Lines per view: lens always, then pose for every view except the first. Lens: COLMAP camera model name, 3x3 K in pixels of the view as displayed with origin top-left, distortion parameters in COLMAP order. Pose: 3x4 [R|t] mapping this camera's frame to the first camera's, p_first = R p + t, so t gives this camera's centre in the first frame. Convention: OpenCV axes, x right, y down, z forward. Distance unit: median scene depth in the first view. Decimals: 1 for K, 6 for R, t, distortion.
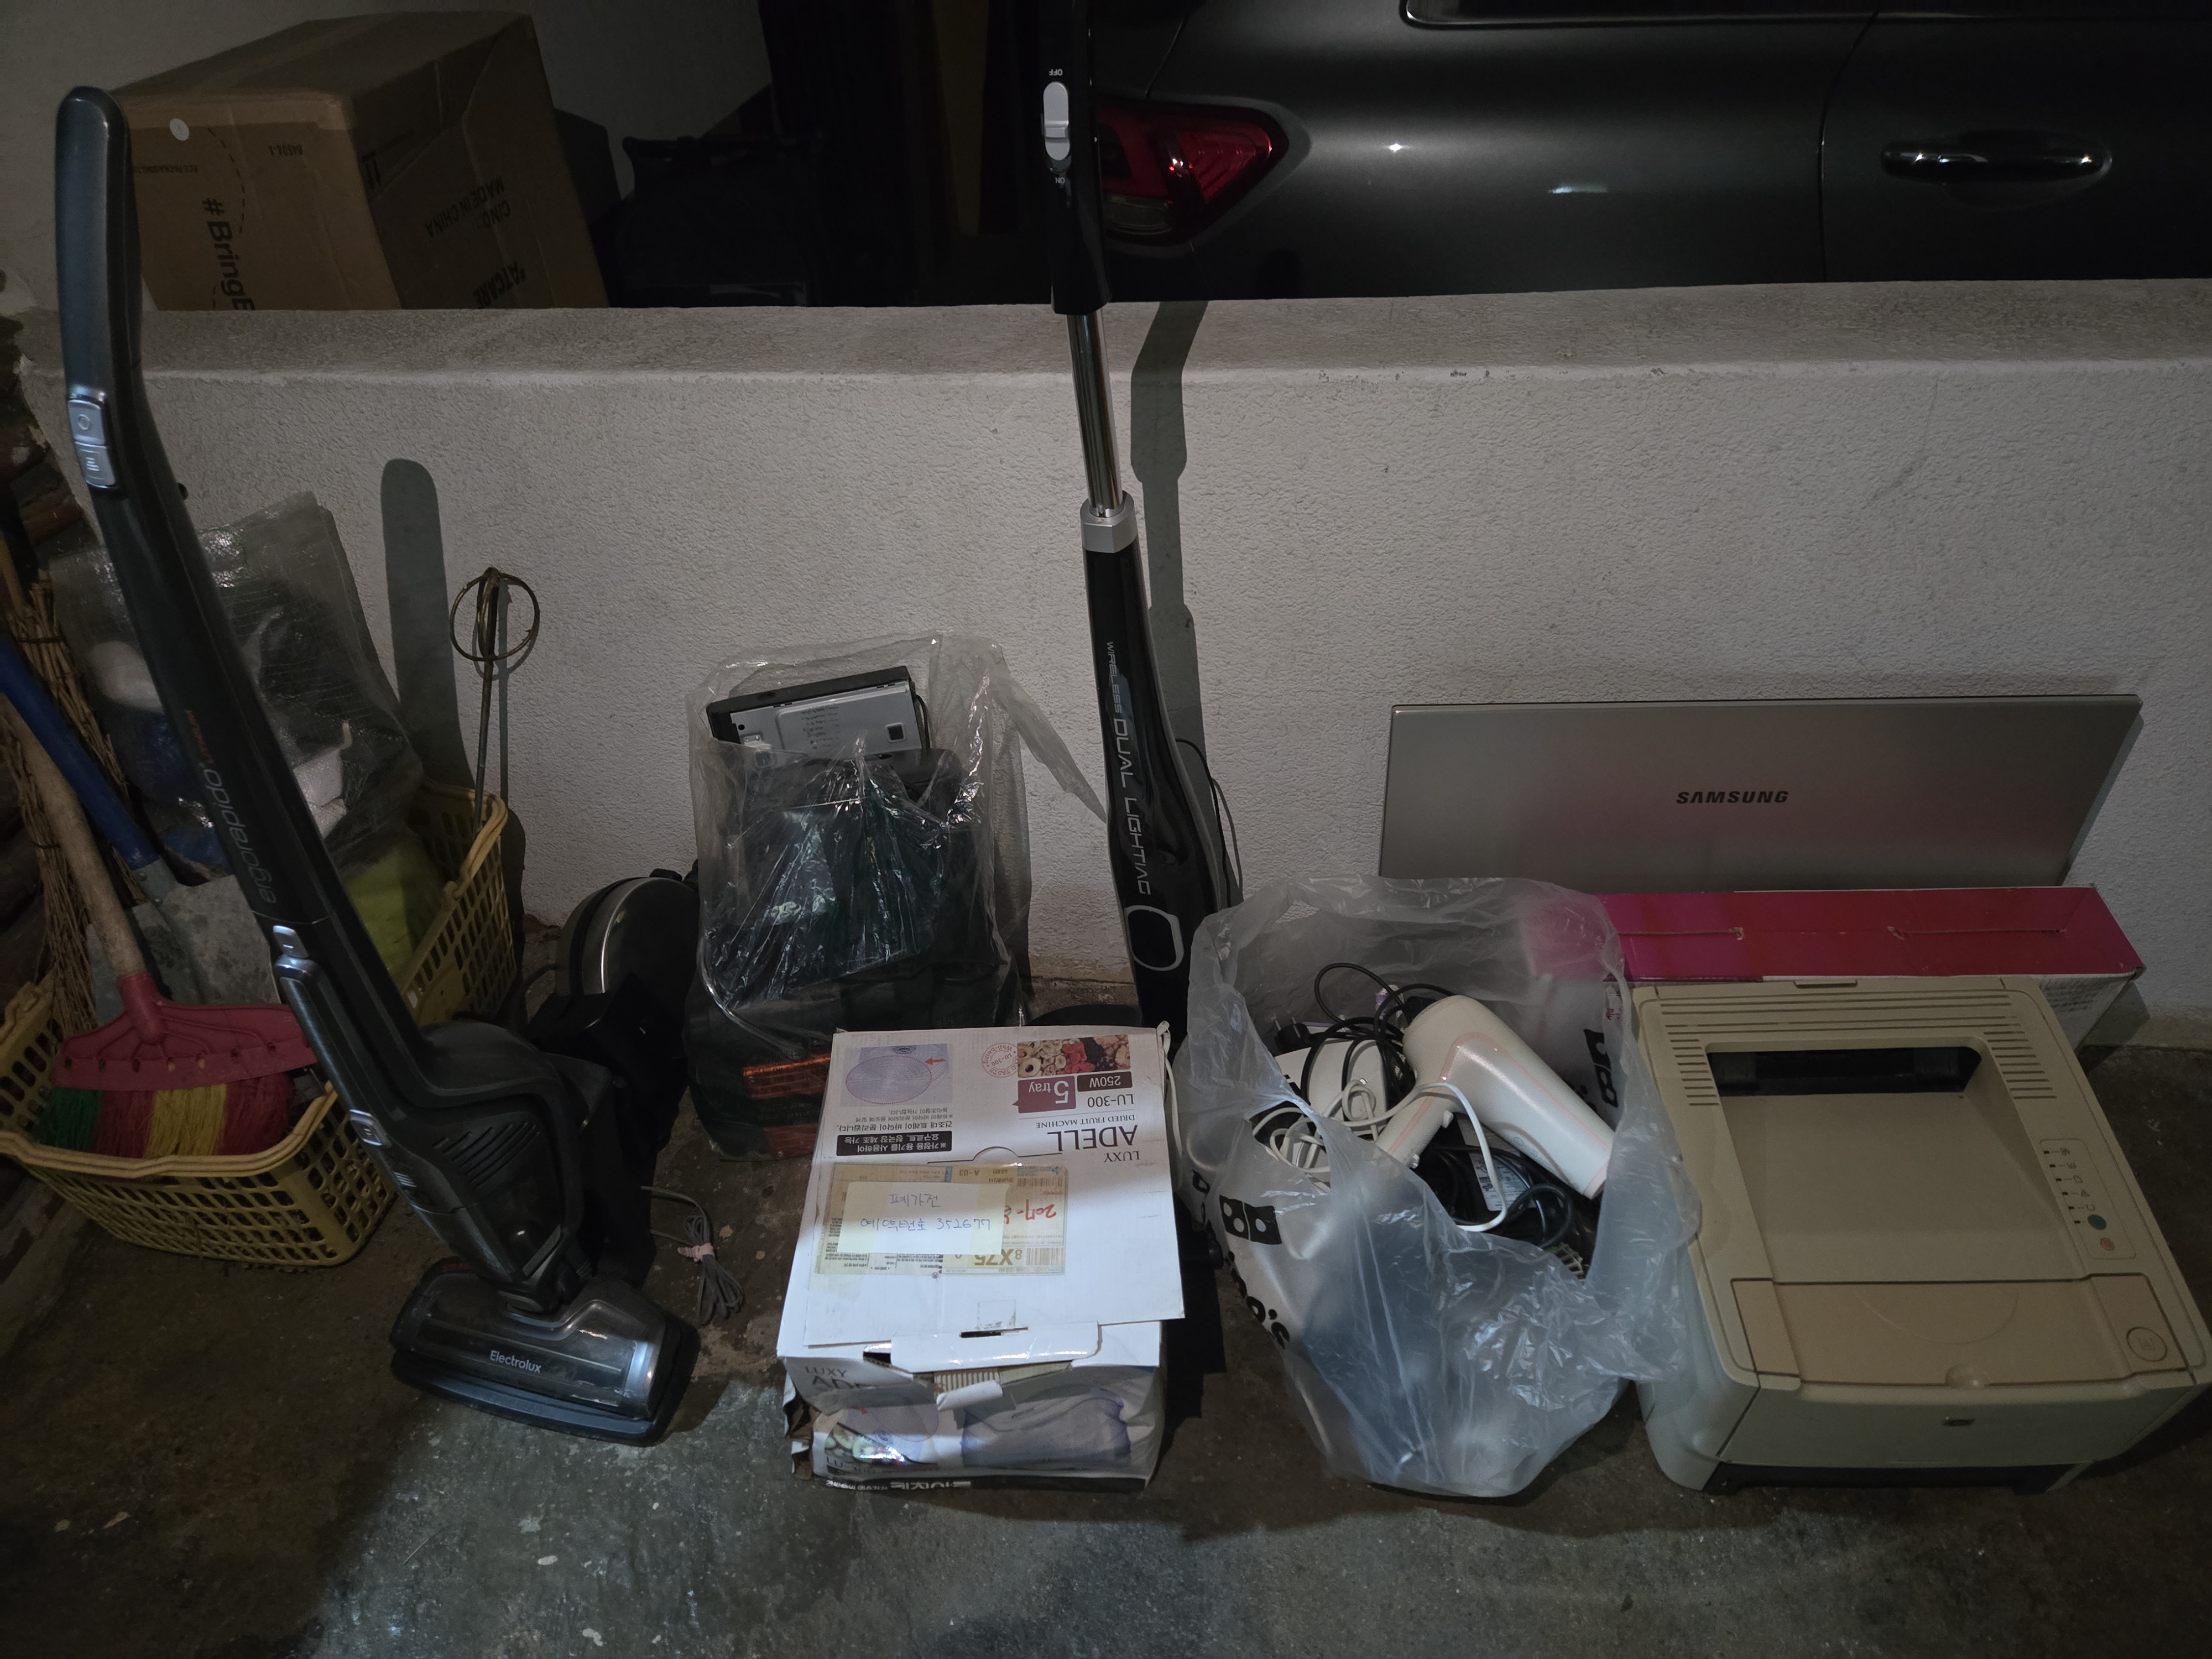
lens RADIAL K [[1495.6, 0, 1105.8], [0, 1495.6, 789.1], [0, 0, 1]] dist [0.041355, -0.023556]
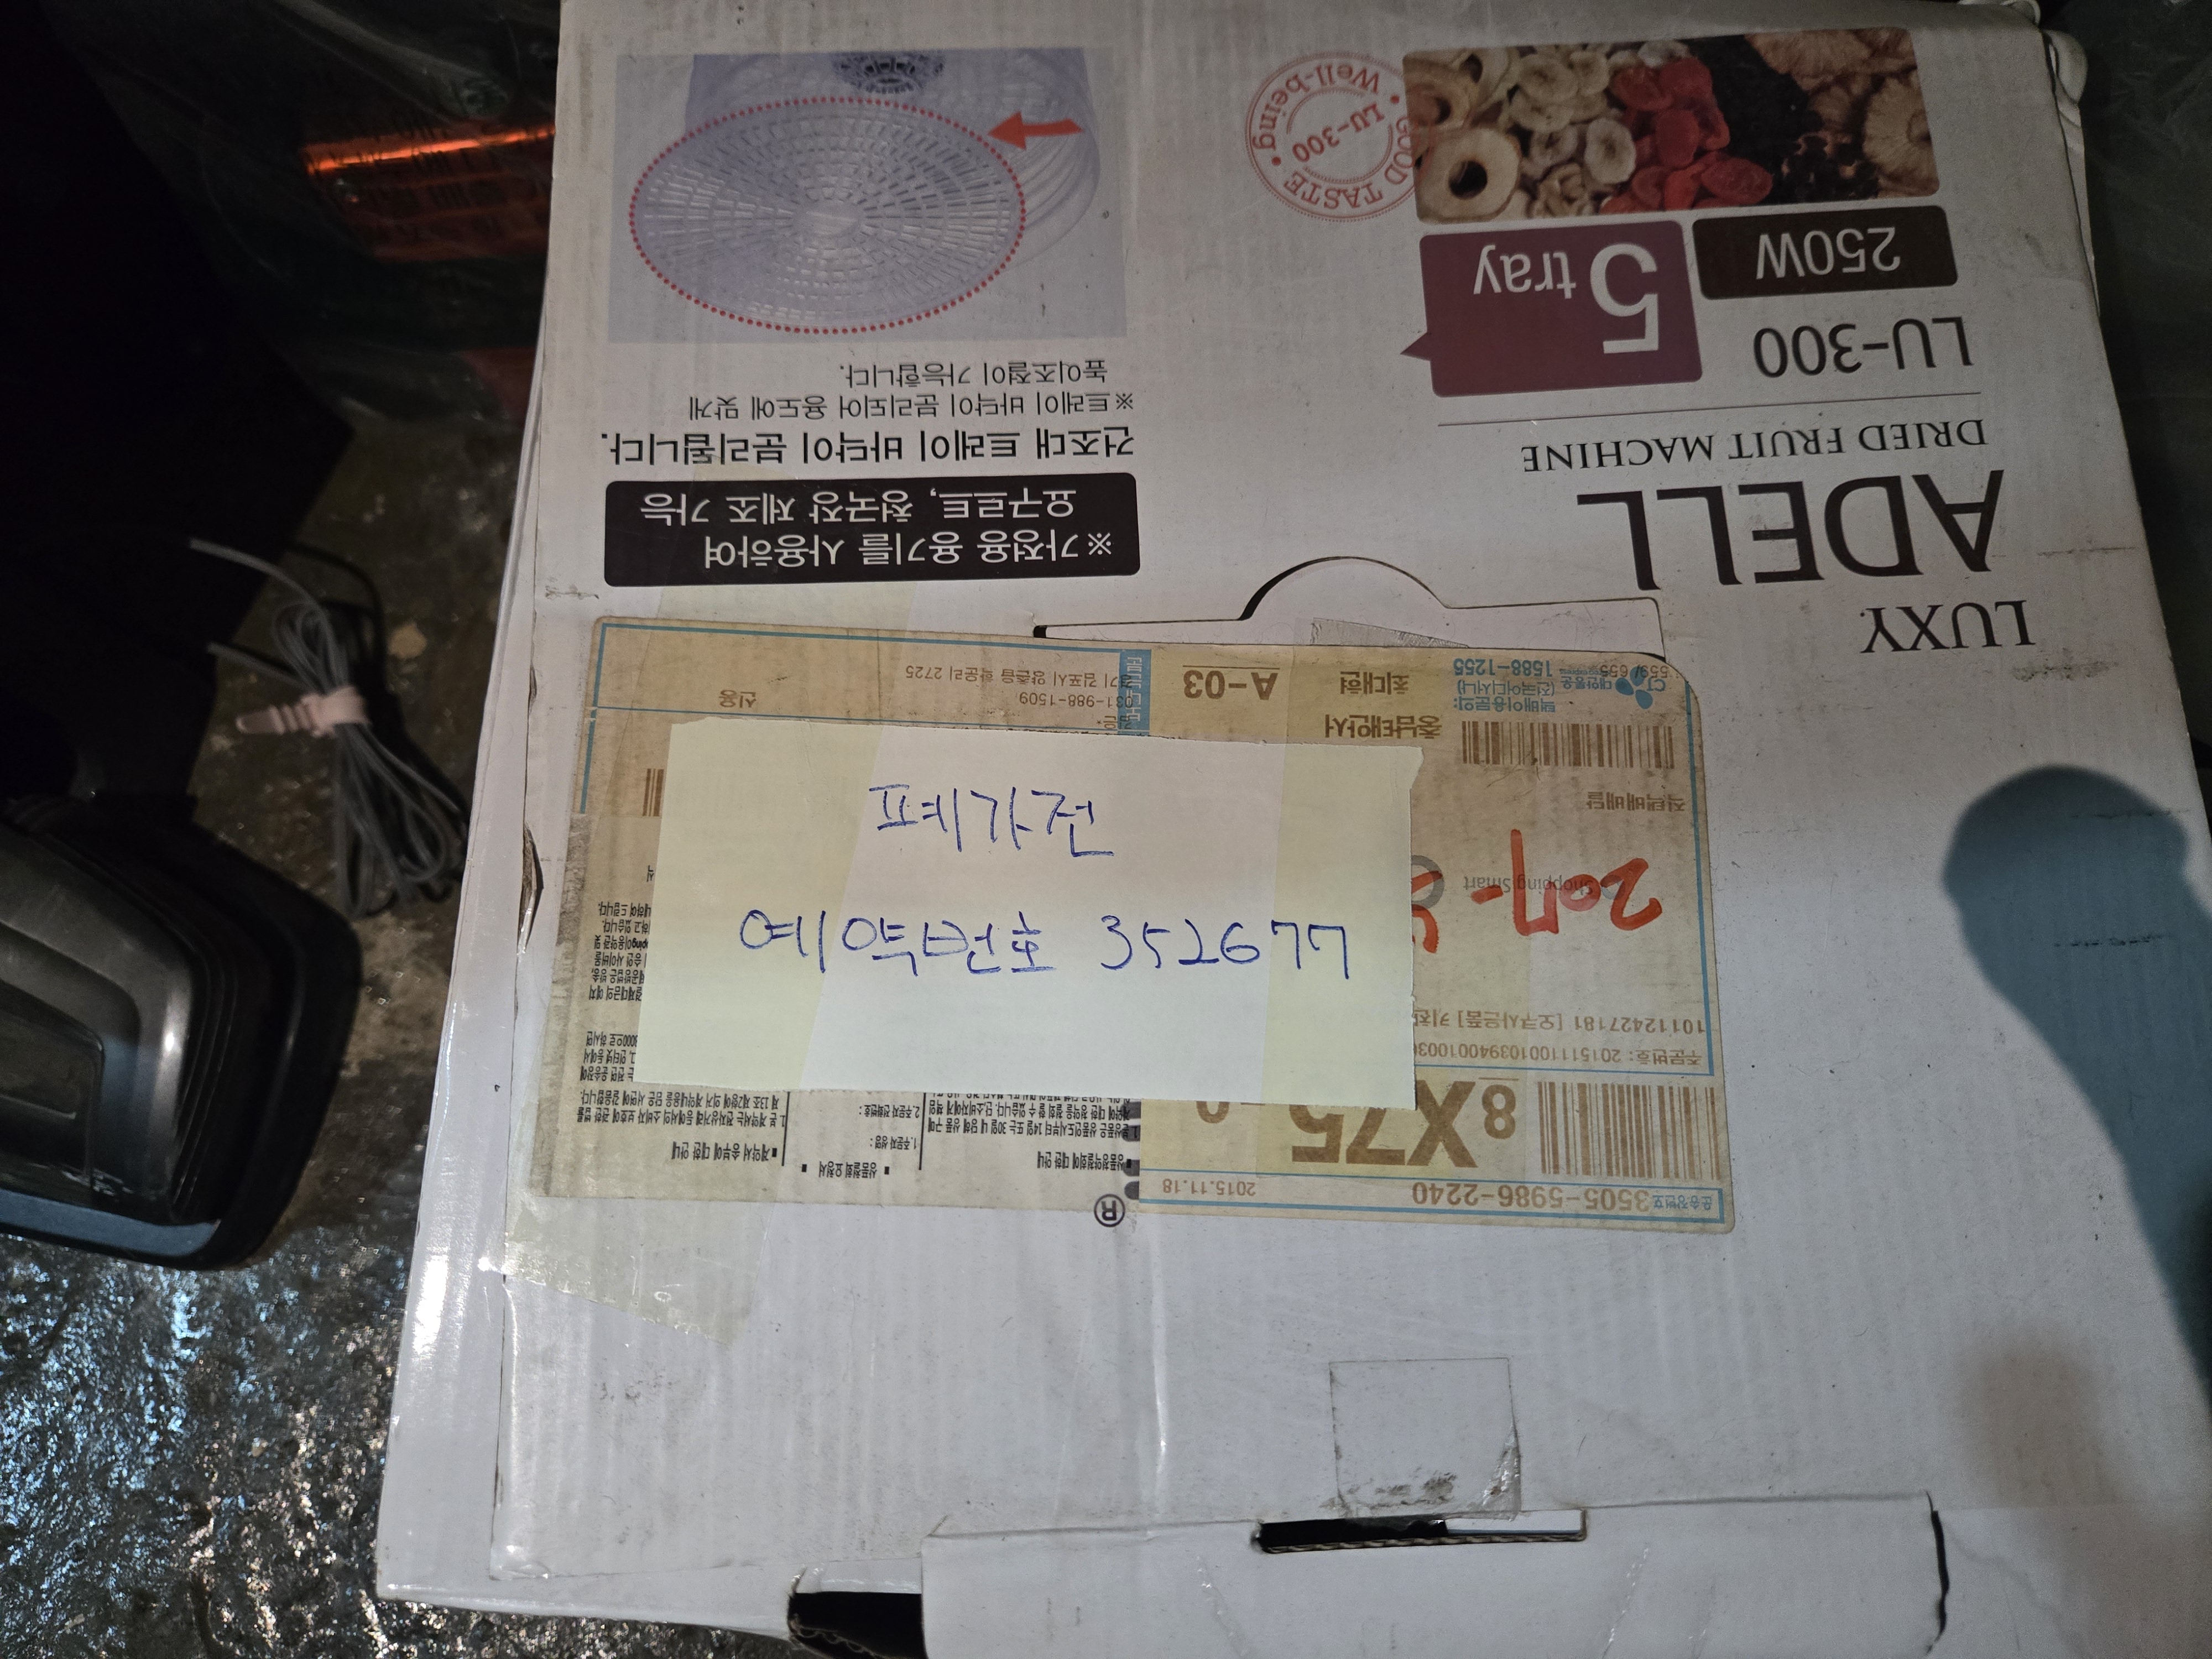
lens RADIAL K [[1553.1, 0, 1106.0], [0, 1553.1, 829.5], [0, 0, 1]] dist [0.032734, -0.046688]
pose [[0.999586, 0.018229, 0.022255, -0.110288], [-0.027392, 0.839492, 0.542680, 0.147896], [-0.008790, -0.543065, 0.839644, 0.778016]]
